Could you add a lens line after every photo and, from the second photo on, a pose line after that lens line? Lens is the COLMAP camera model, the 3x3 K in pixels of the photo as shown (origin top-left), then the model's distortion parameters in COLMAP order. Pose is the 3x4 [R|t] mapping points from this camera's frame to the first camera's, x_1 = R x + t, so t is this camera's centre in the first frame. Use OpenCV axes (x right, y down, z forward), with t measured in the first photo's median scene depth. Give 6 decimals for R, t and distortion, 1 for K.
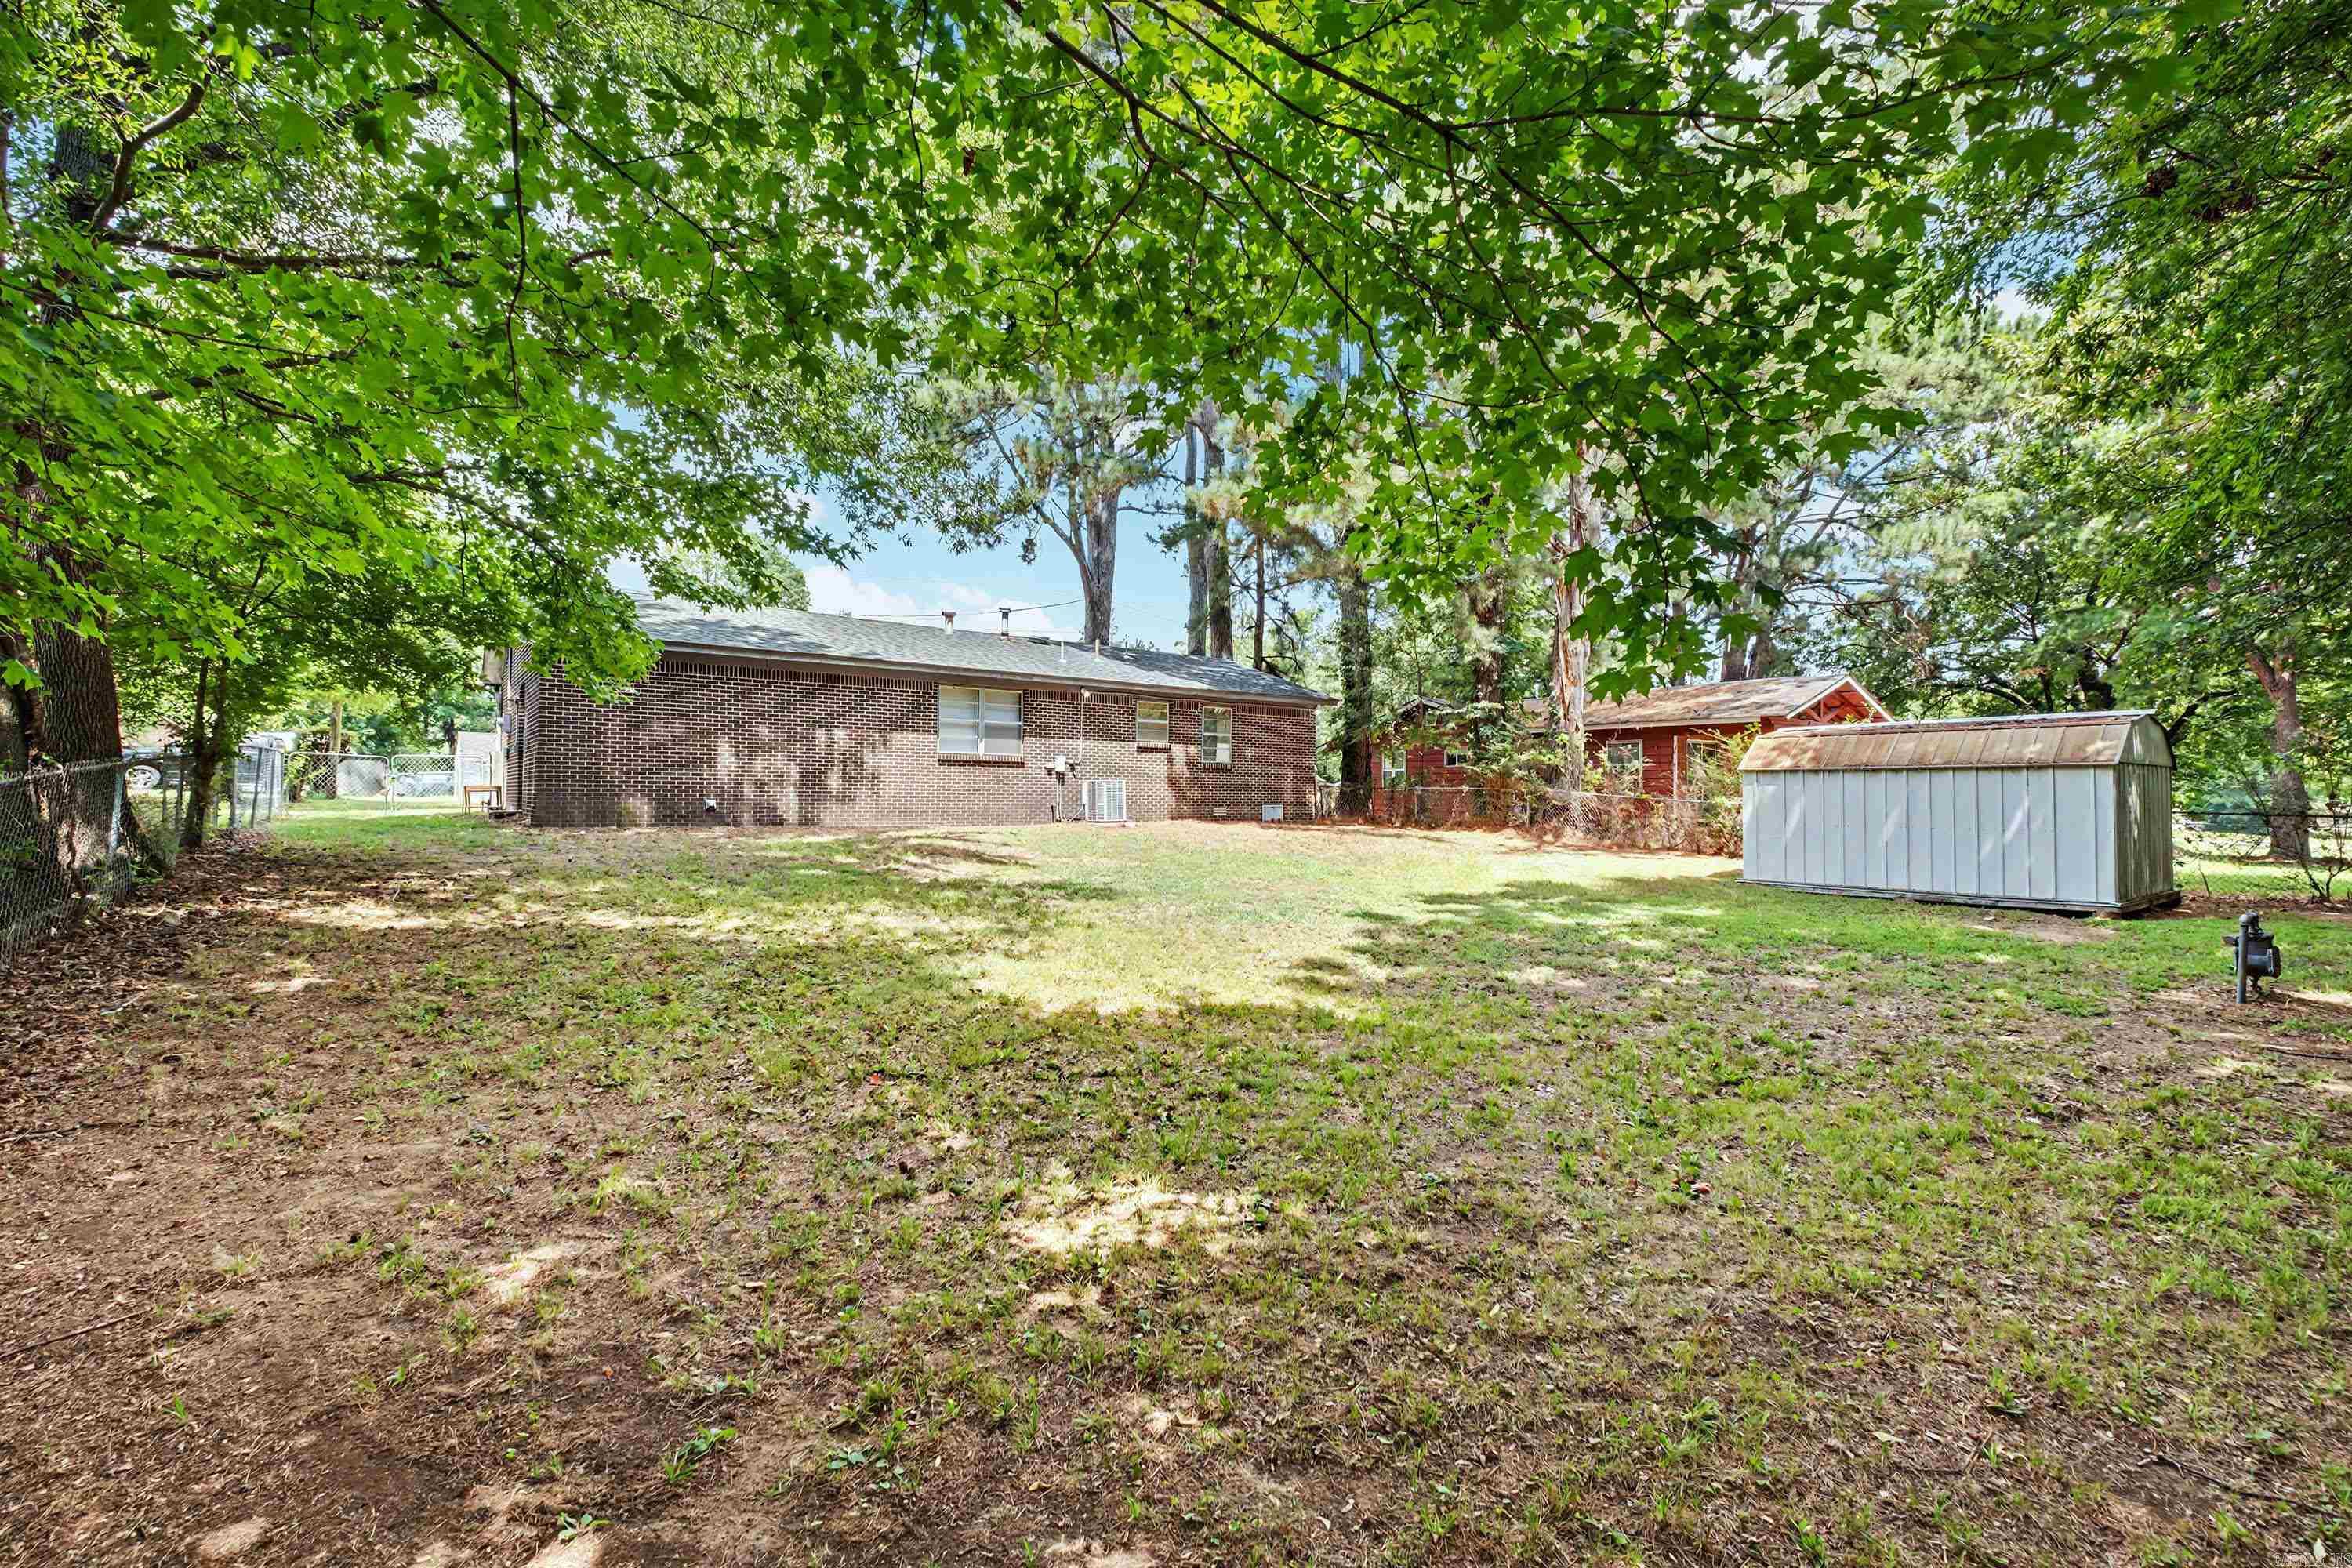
lens RADIAL K [[1030.5, 0, 1179.8], [0, 1030.5, 785.7], [0, 0, 1]] dist [-0.004484, -0.002674]
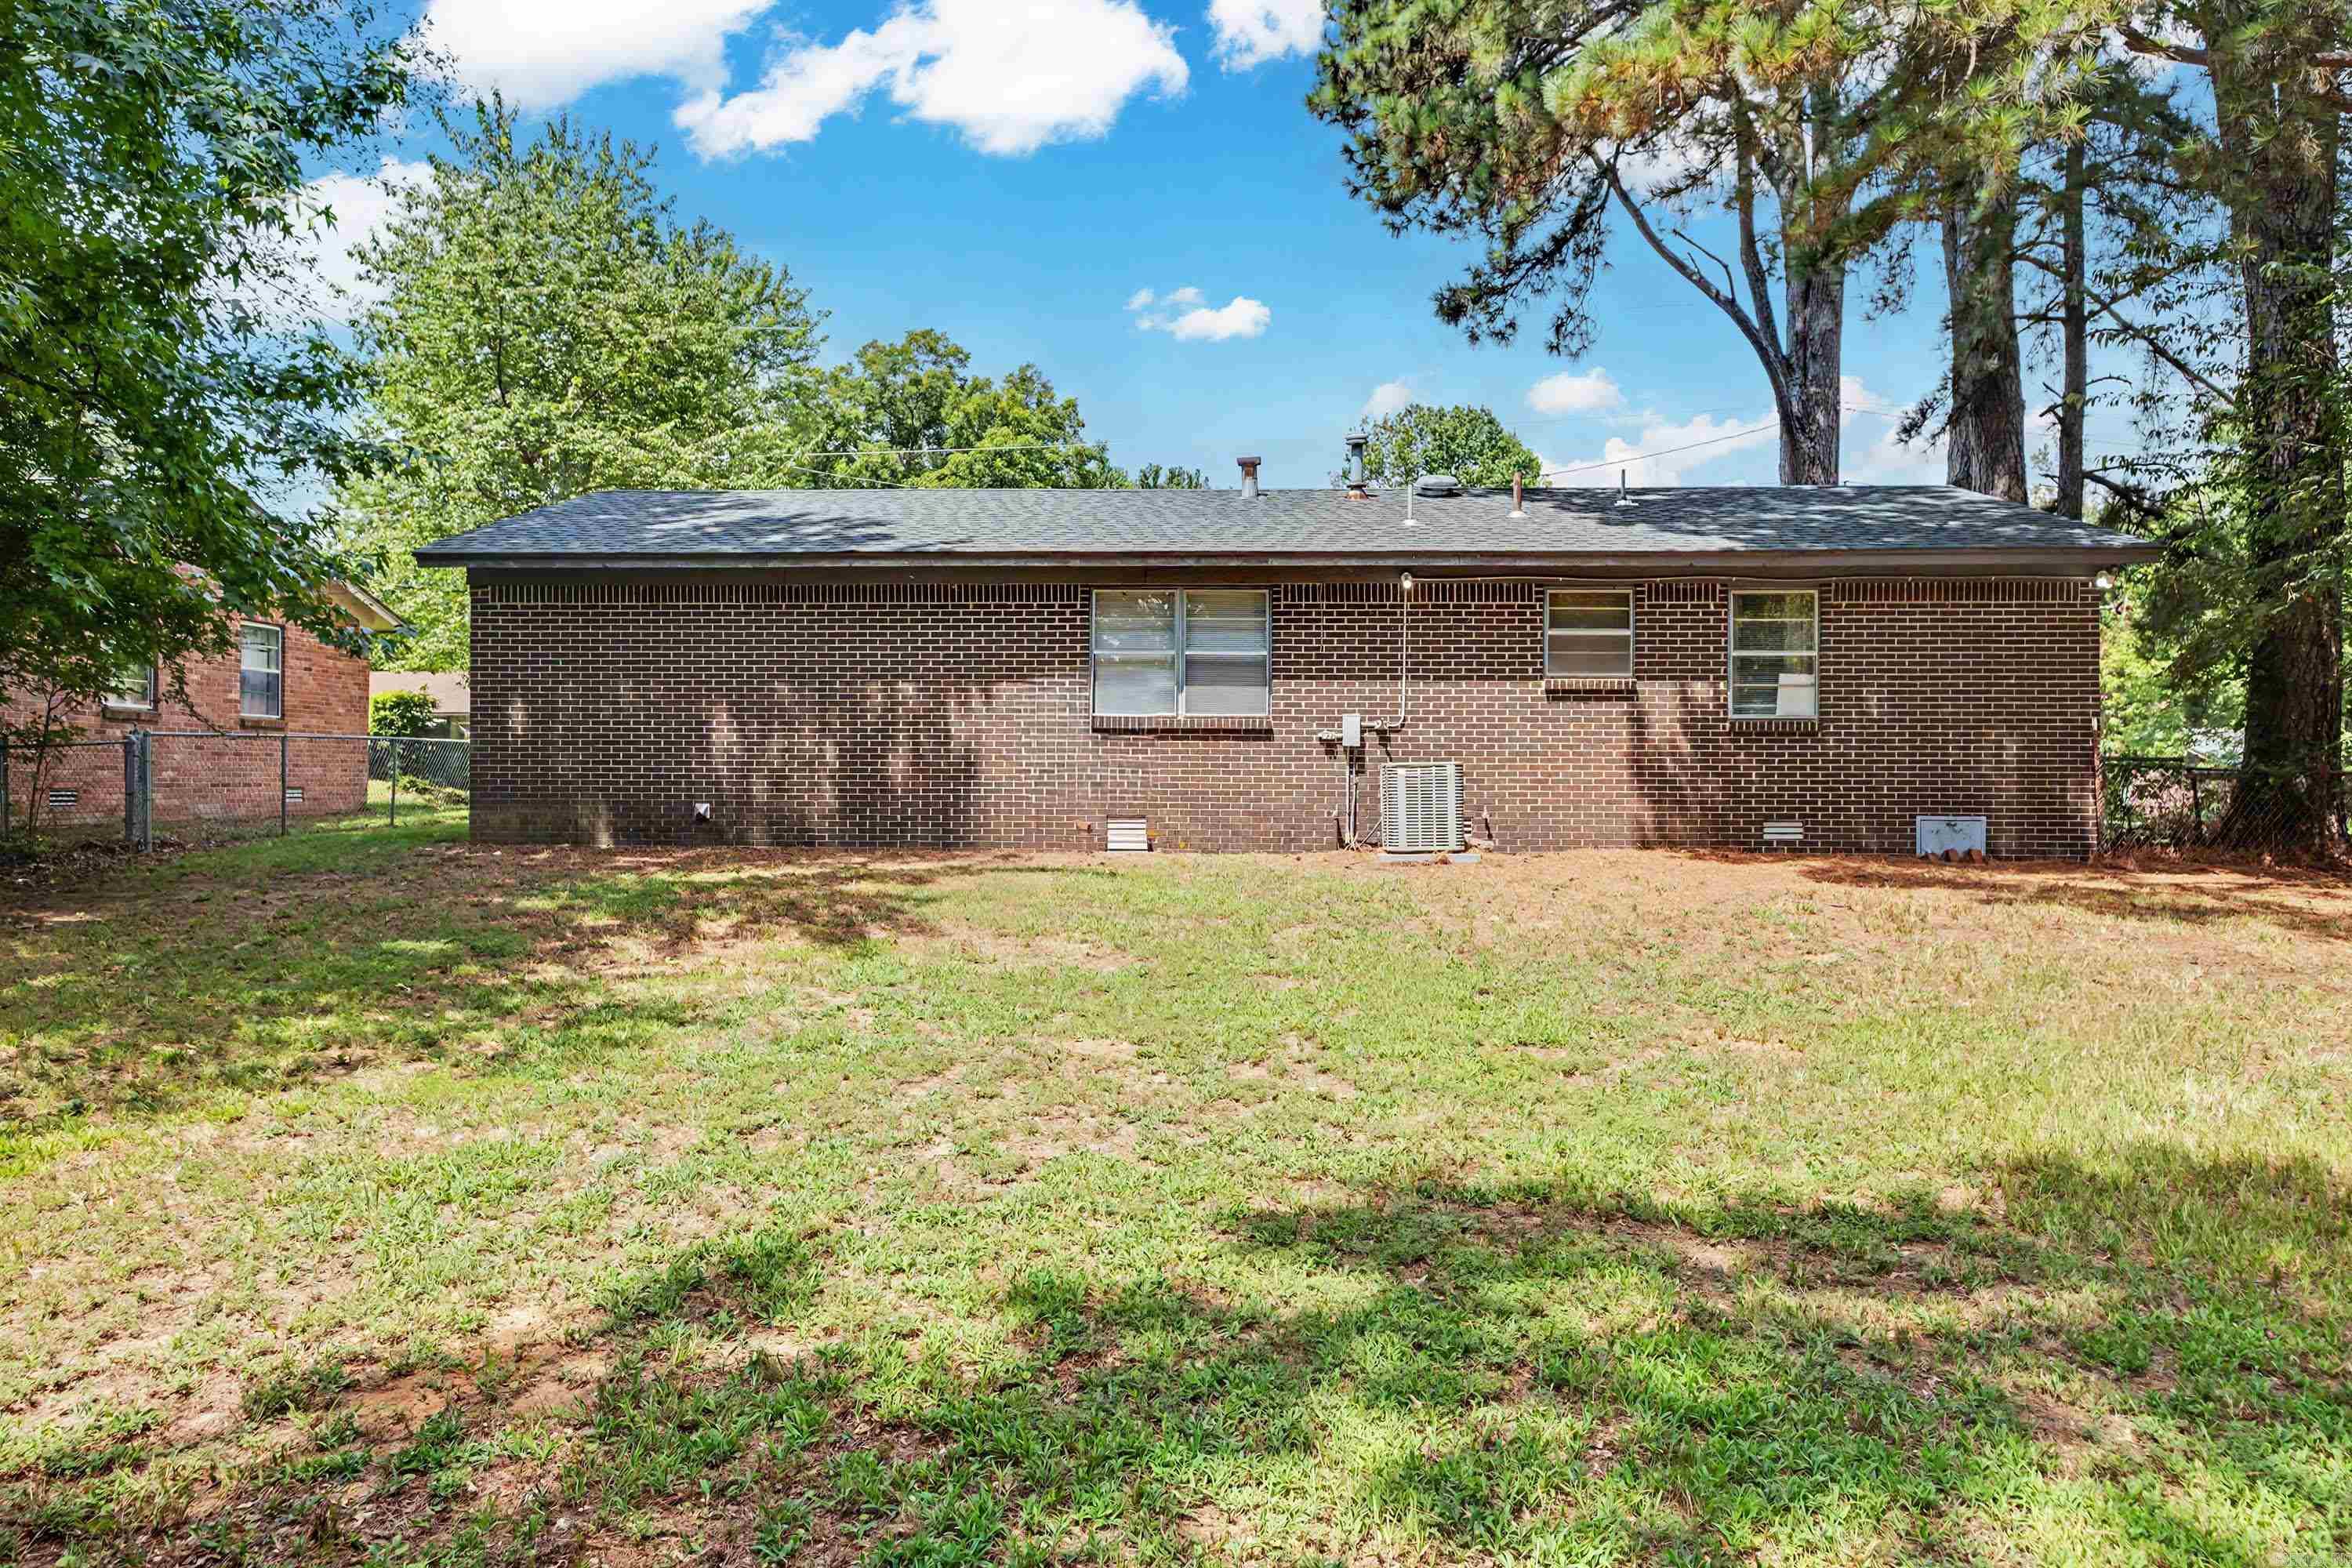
lens RADIAL K [[1488.4, 0, 1176.0], [0, 1488.4, 780.0], [0, 0, 1]] dist [0.000149, 0.000955]
pose [[0.769643, -0.006216, -0.638444, 0.258462], [0.008702, 0.999962, 0.000754, 0.000784], [0.638415, -0.006136, 0.769668, 0.383292]]
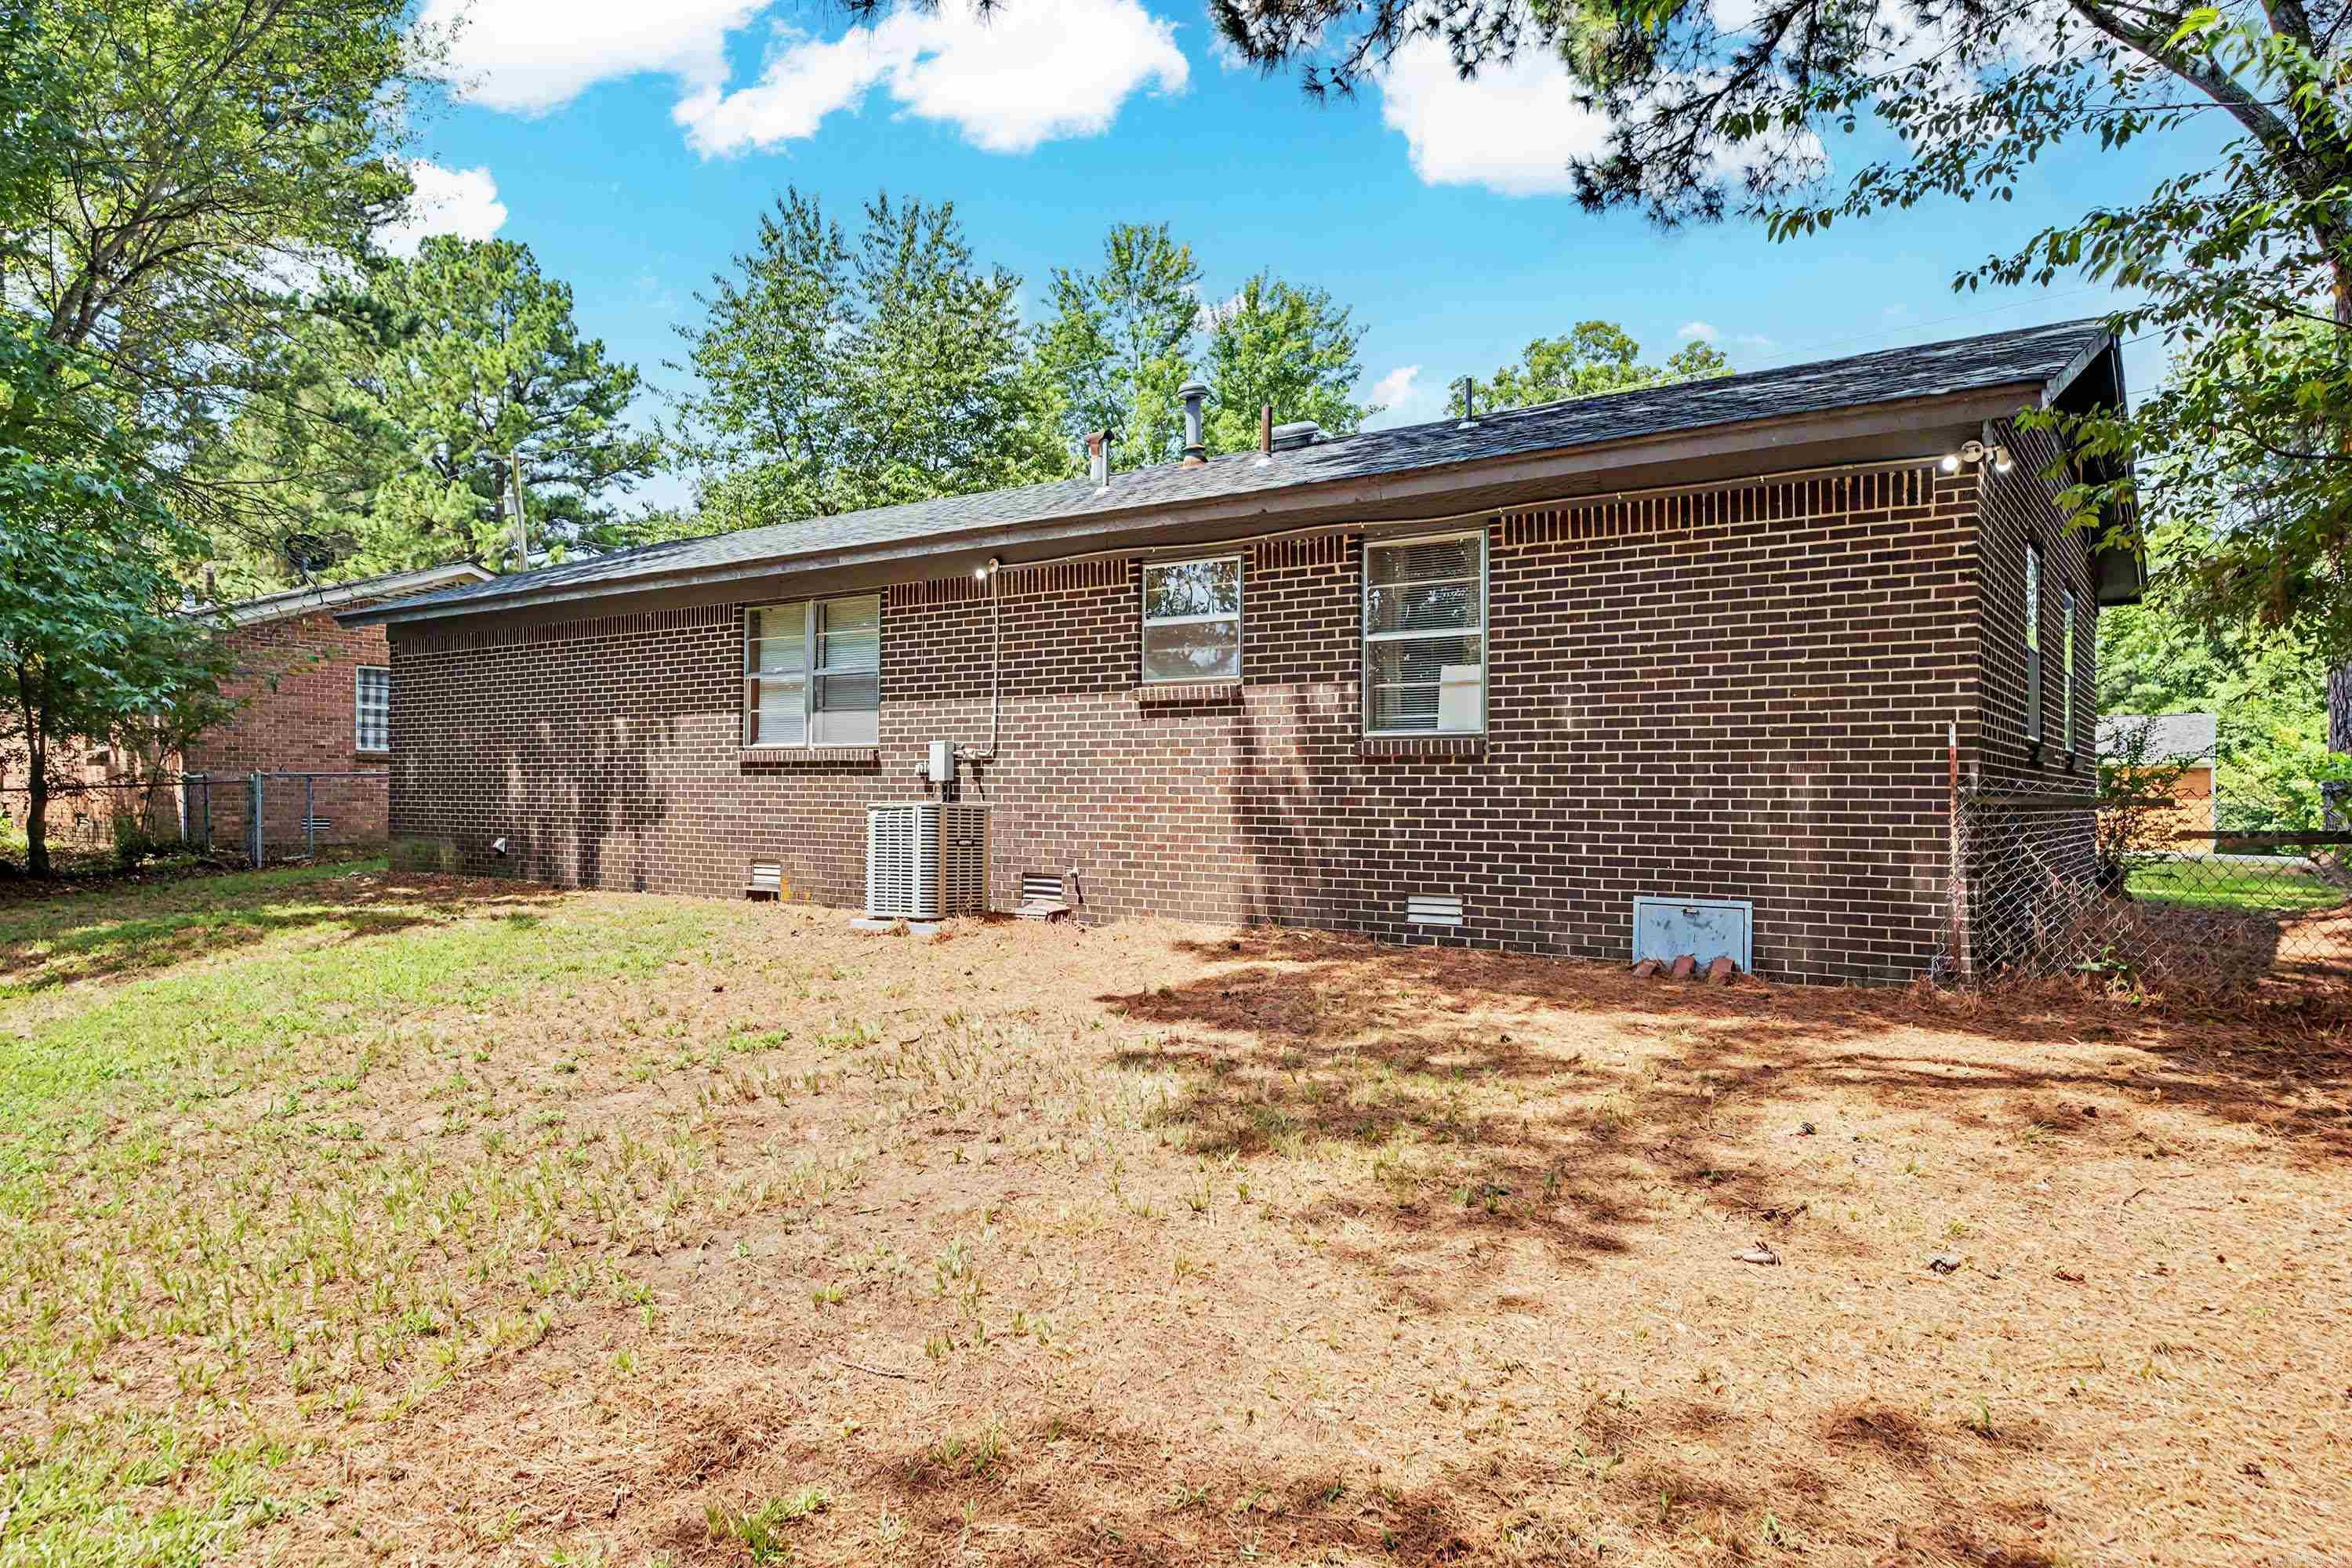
lens RADIAL K [[1488.4, 0, 1170.9], [0, 1488.4, 777.5], [0, 0, 1]] dist [0.000149, 0.000955]
pose [[0.295575, -0.008121, -0.955285, 0.427854], [0.015520, 0.999873, -0.003698, -0.011433], [0.955193, -0.013732, 0.295664, 0.872664]]
